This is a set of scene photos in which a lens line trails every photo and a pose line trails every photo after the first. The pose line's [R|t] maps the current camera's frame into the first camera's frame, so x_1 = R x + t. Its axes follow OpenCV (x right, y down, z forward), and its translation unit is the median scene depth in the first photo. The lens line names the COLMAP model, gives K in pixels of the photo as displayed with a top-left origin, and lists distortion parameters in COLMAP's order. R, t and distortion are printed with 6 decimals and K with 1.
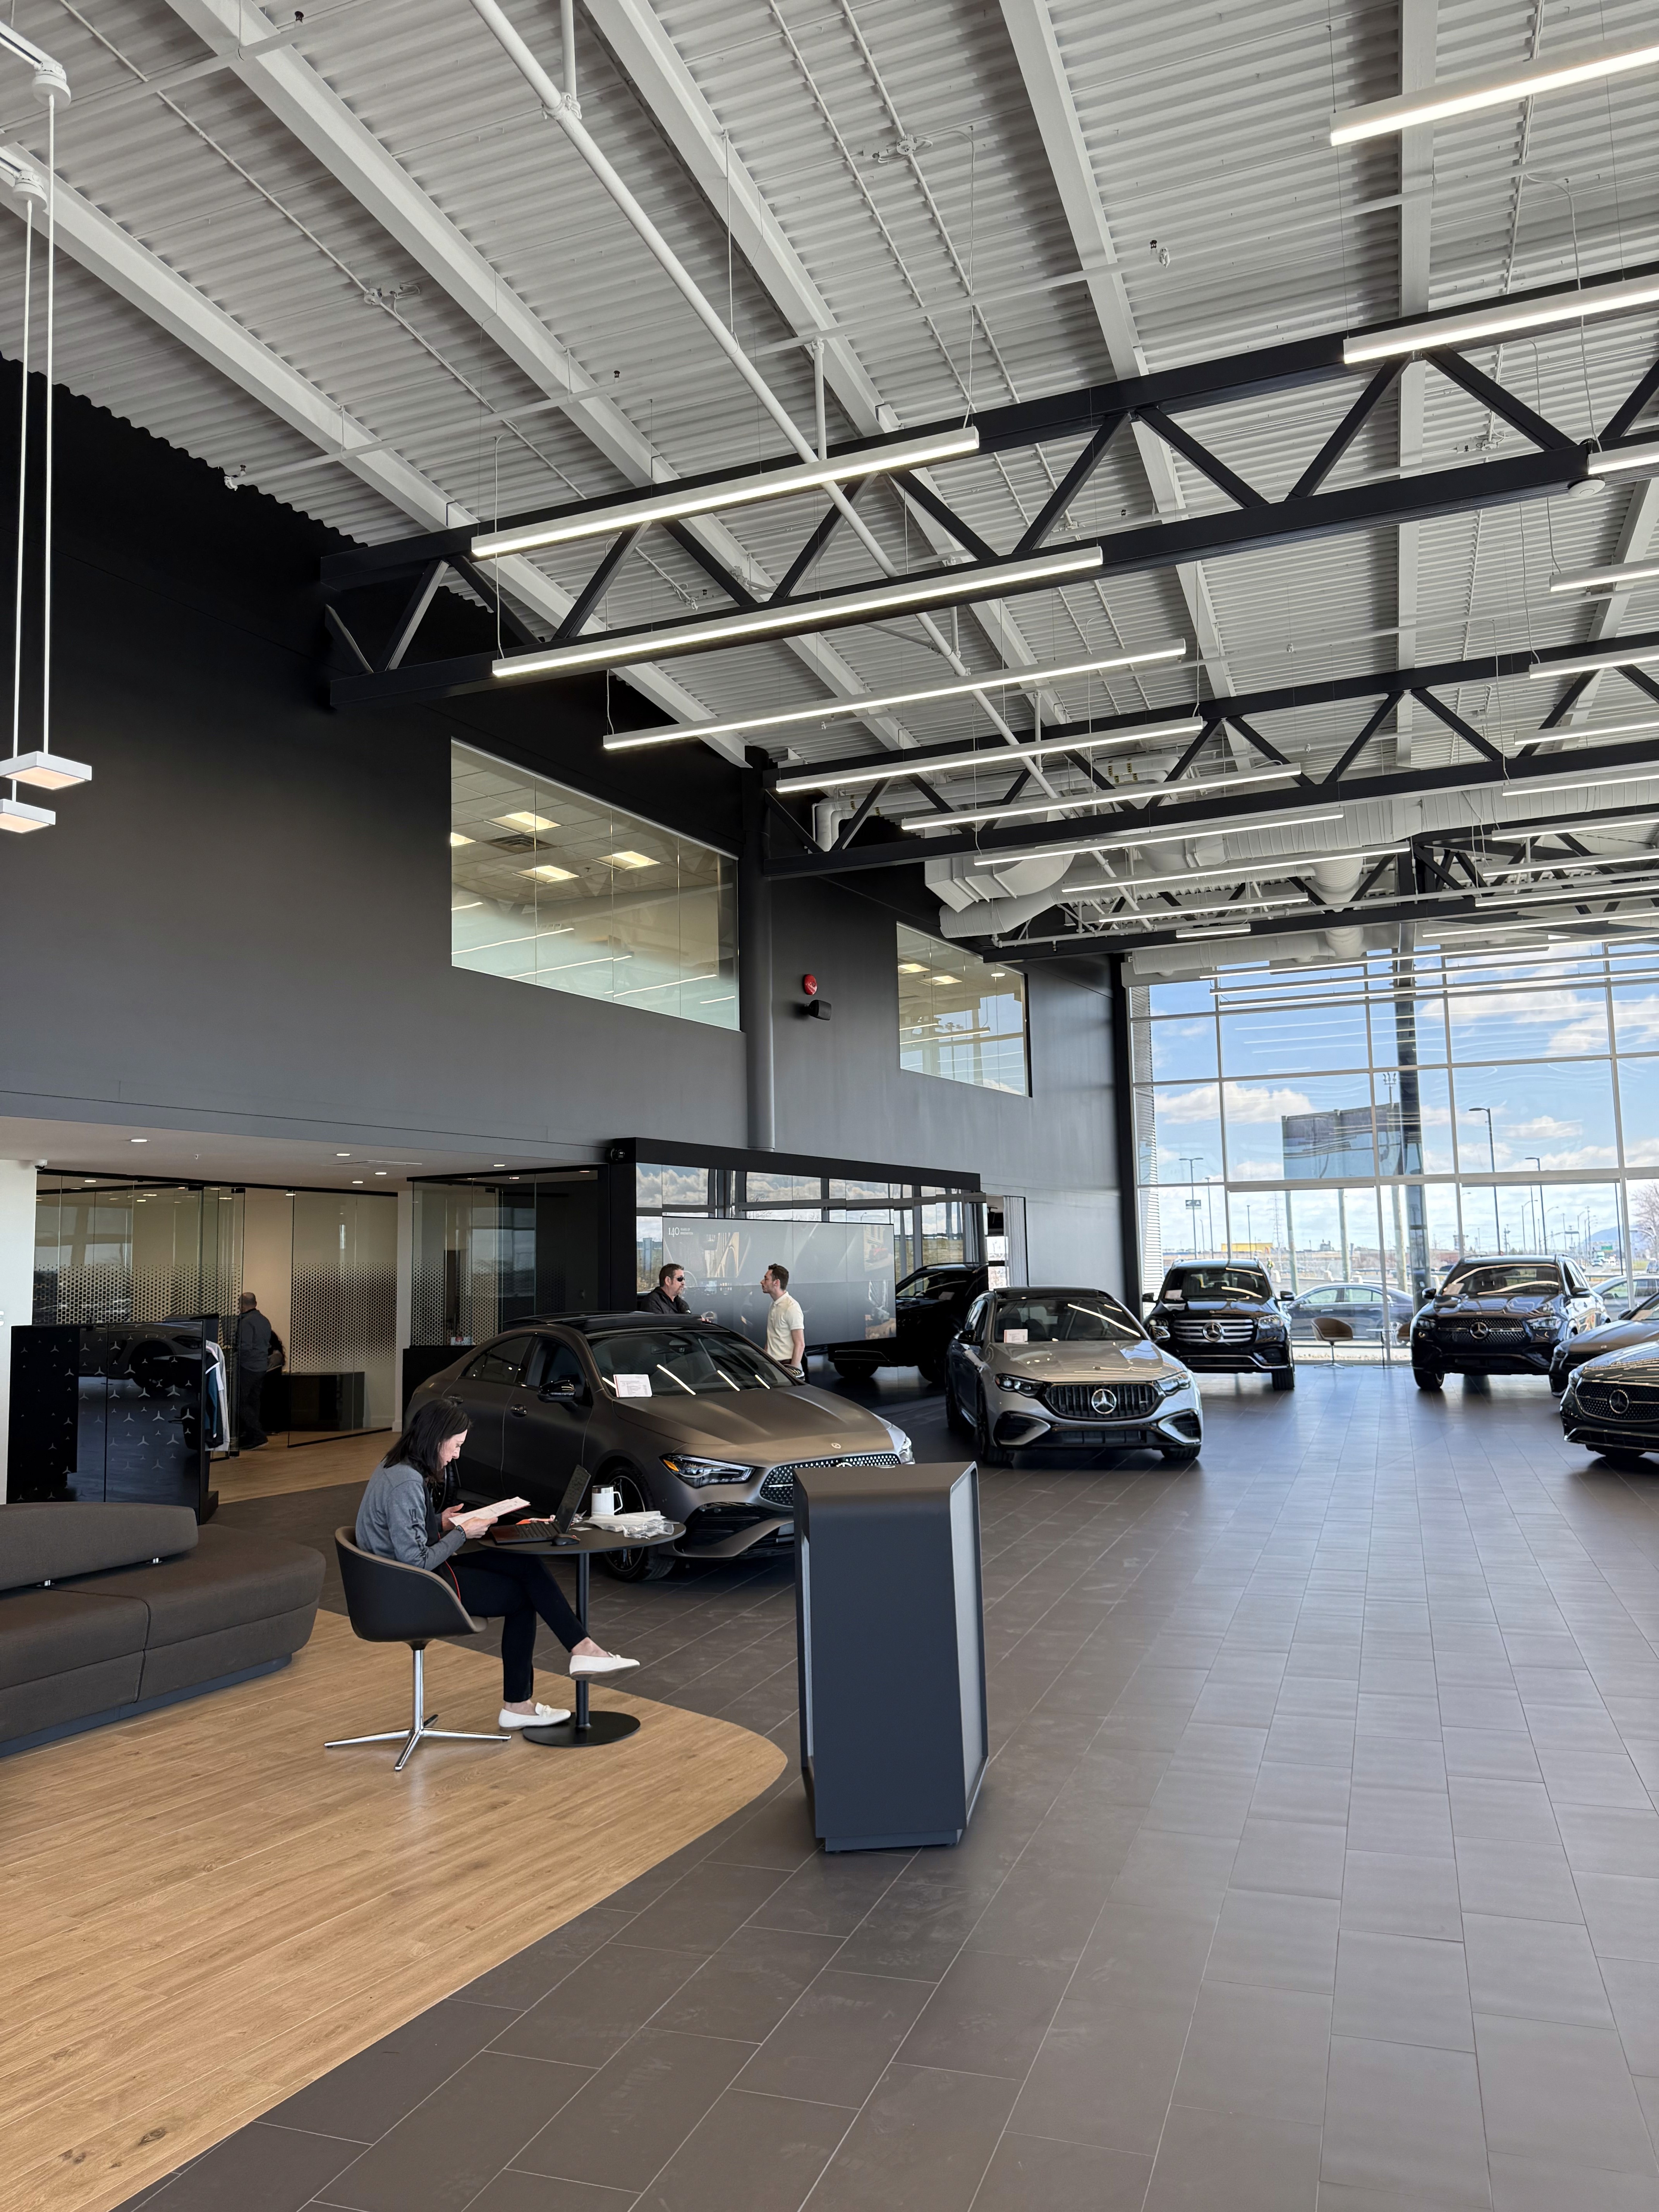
lens RADIAL K [[1542.6, 0, 829.5], [0, 1542.6, 1106.0], [0, 0, 1]] dist [0.176327, -0.410508]
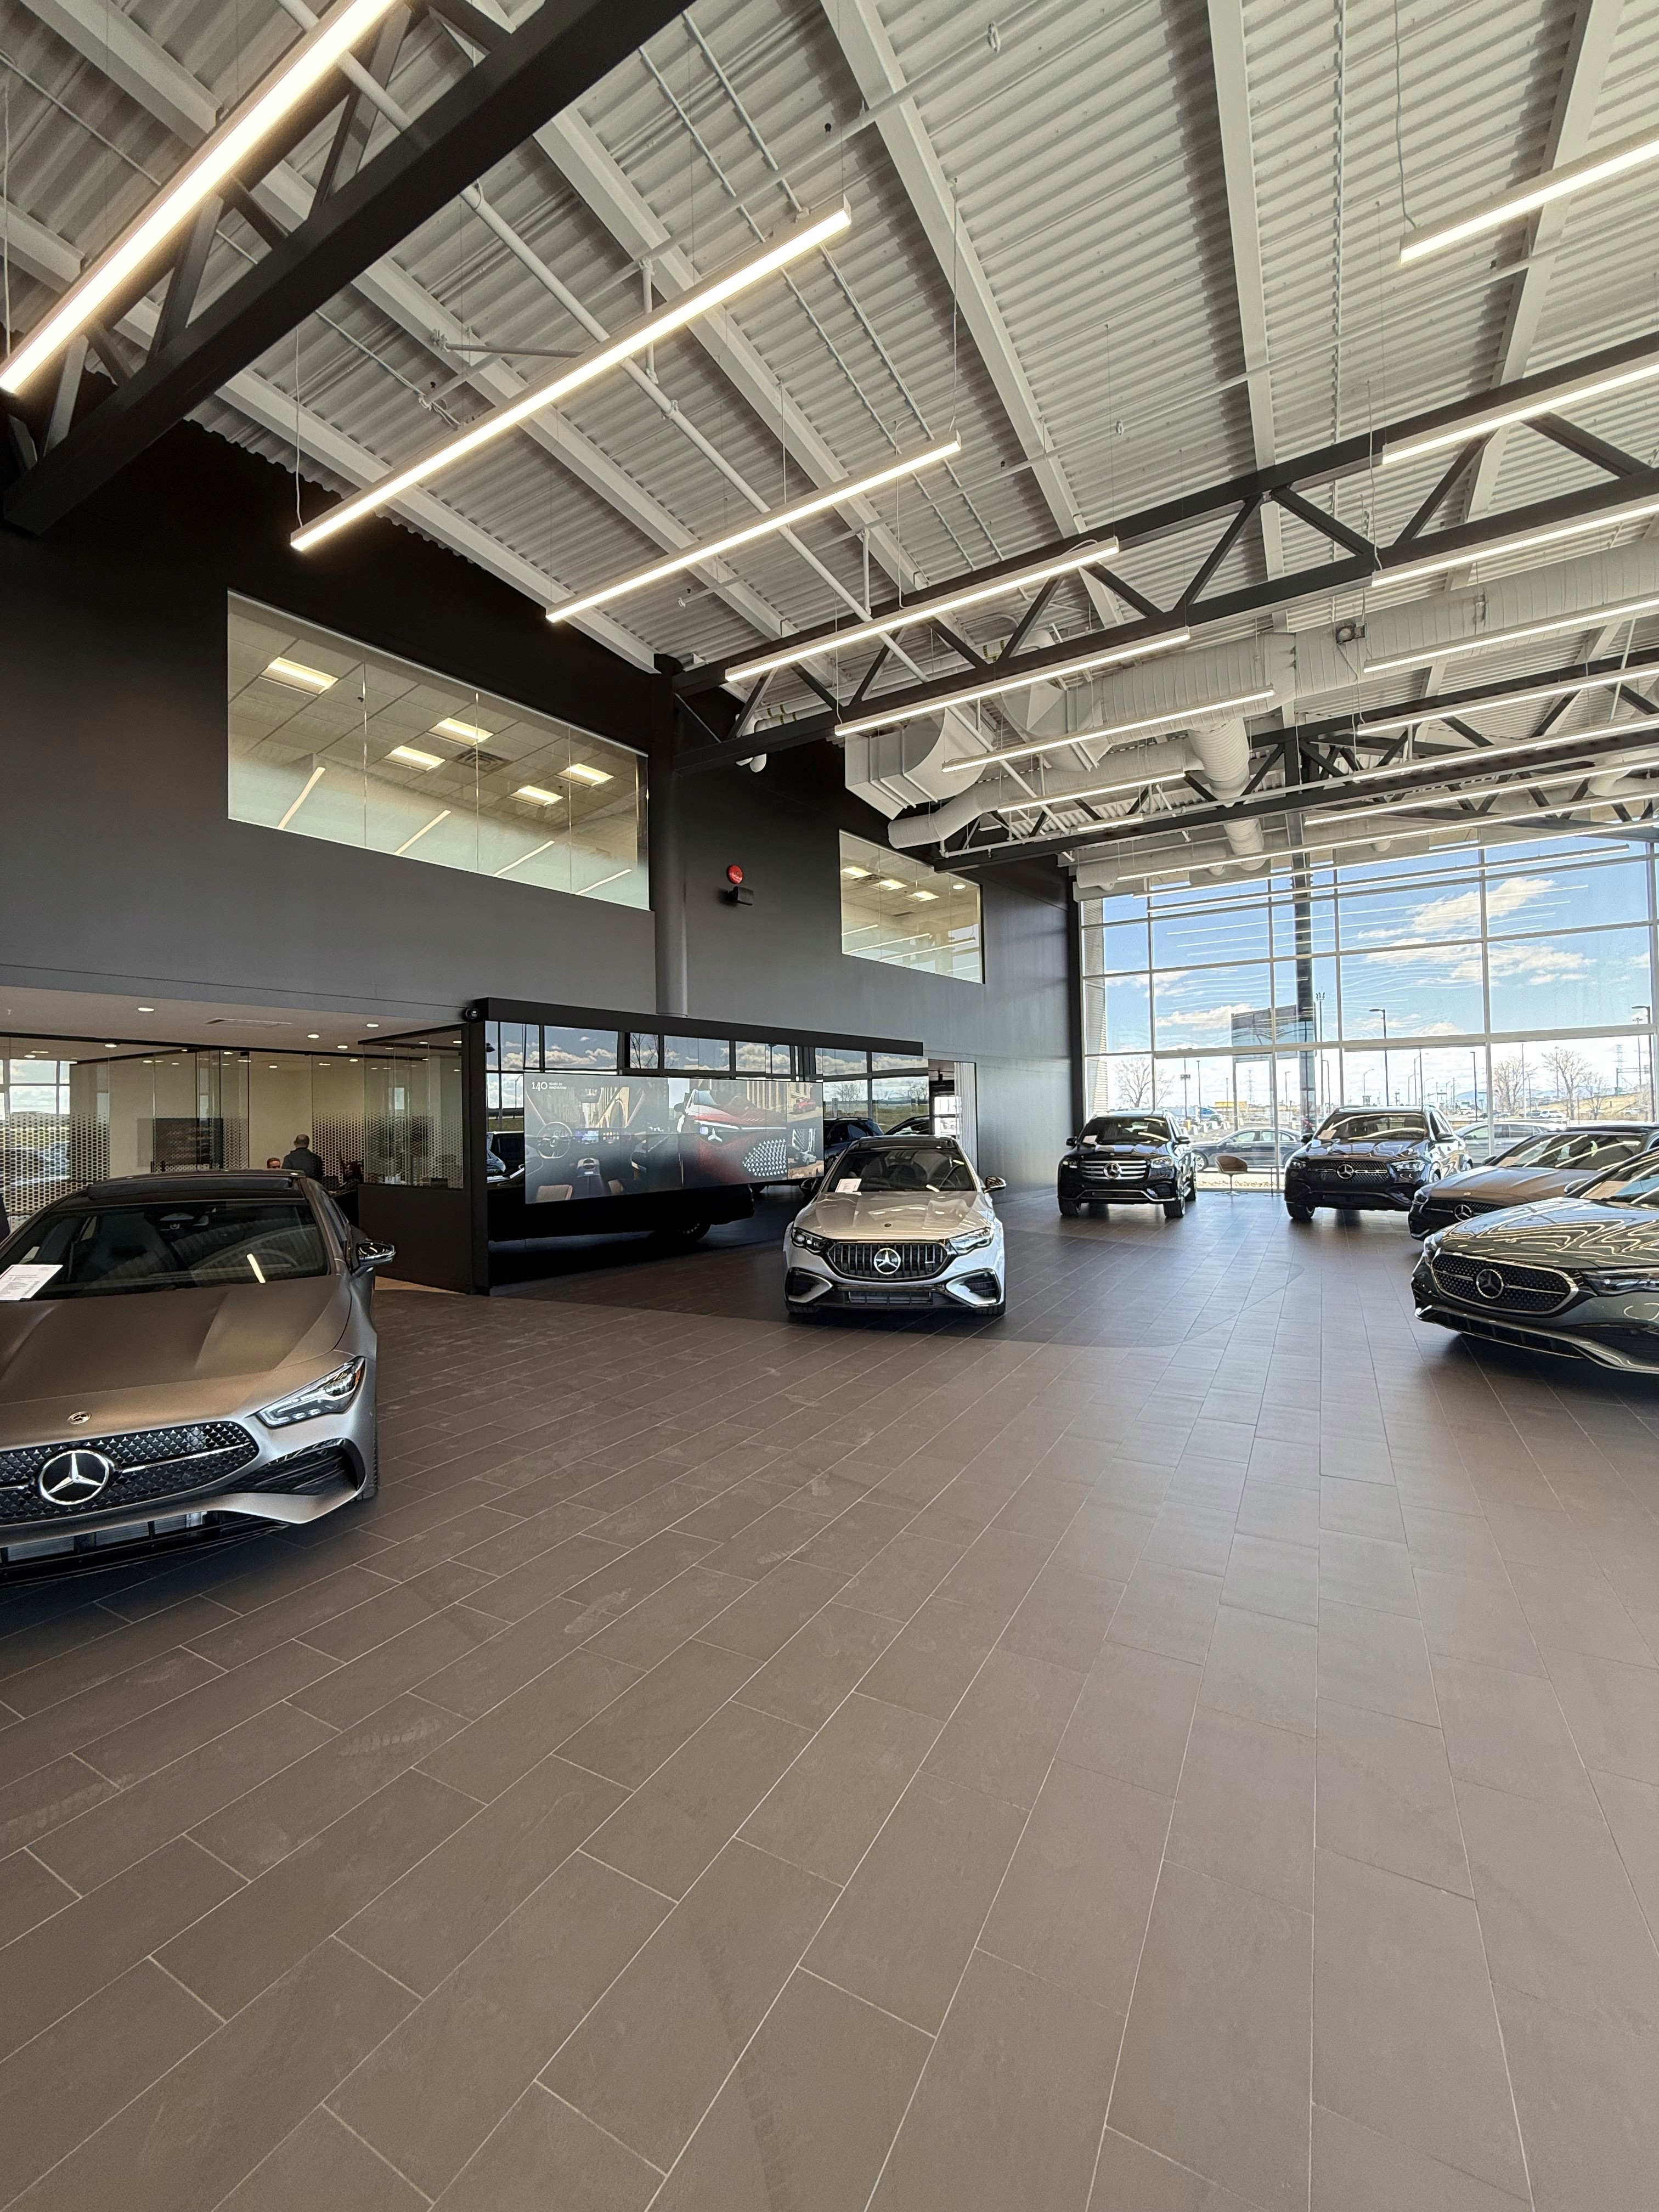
lens RADIAL K [[891.4, 0, 829.5], [0, 891.4, 1106.0], [0, 0, 1]] dist [0.001121, -0.007888]
pose [[0.986892, -0.001295, -0.161376, 0.147586], [0.016042, 0.995802, 0.090113, 0.031001], [0.160582, -0.091520, 0.982770, 0.307952]]
